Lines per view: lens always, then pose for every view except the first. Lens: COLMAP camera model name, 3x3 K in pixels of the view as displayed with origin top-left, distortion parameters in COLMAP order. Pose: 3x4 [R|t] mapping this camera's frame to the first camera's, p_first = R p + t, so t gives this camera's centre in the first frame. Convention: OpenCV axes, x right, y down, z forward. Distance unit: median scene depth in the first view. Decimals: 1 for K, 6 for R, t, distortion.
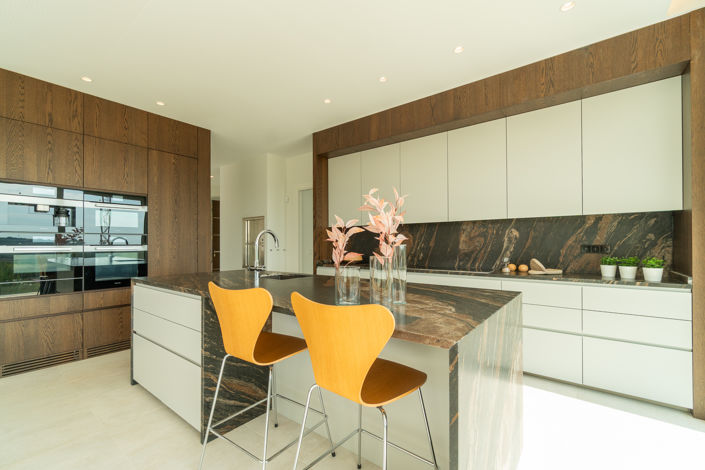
lens RADIAL K [[307.5, 0, 340.5], [0, 307.5, 236.0], [0, 0, 1]] dist [0.000668, 0.000356]
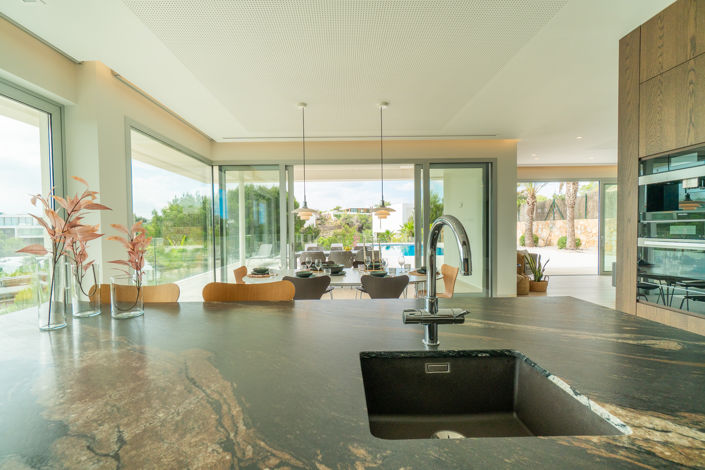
lens RADIAL K [[307.5, 0, 340.5], [0, 307.5, 236.0], [0, 0, 1]] dist [0.000668, 0.000356]
pose [[-0.770469, 0.019698, -0.637173, 0.053844], [0.023381, 0.999723, 0.002633, 0.003931], [0.637048, -0.012869, -0.770717, 0.956700]]
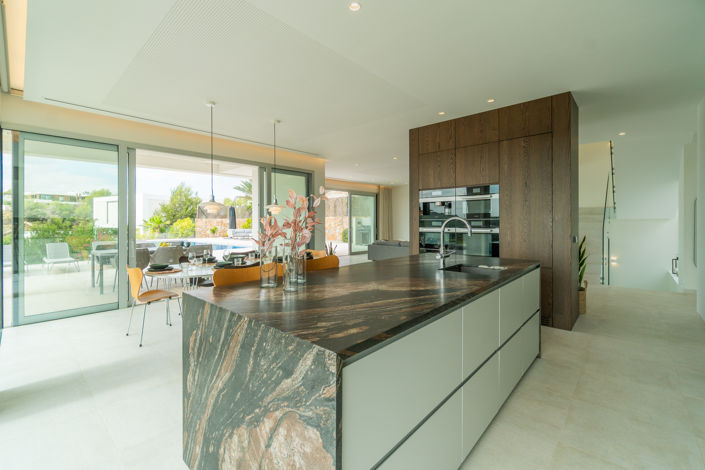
lens RADIAL K [[305.3, 0, 353.8], [0, 305.3, 224.3], [0, 0, 1]] dist [-0.000857, 0.000044]
pose [[-0.046887, 0.004198, -0.998891, 0.574316], [0.026706, 0.999639, 0.002947, -0.001899], [0.998543, -0.026539, -0.046983, 0.591435]]
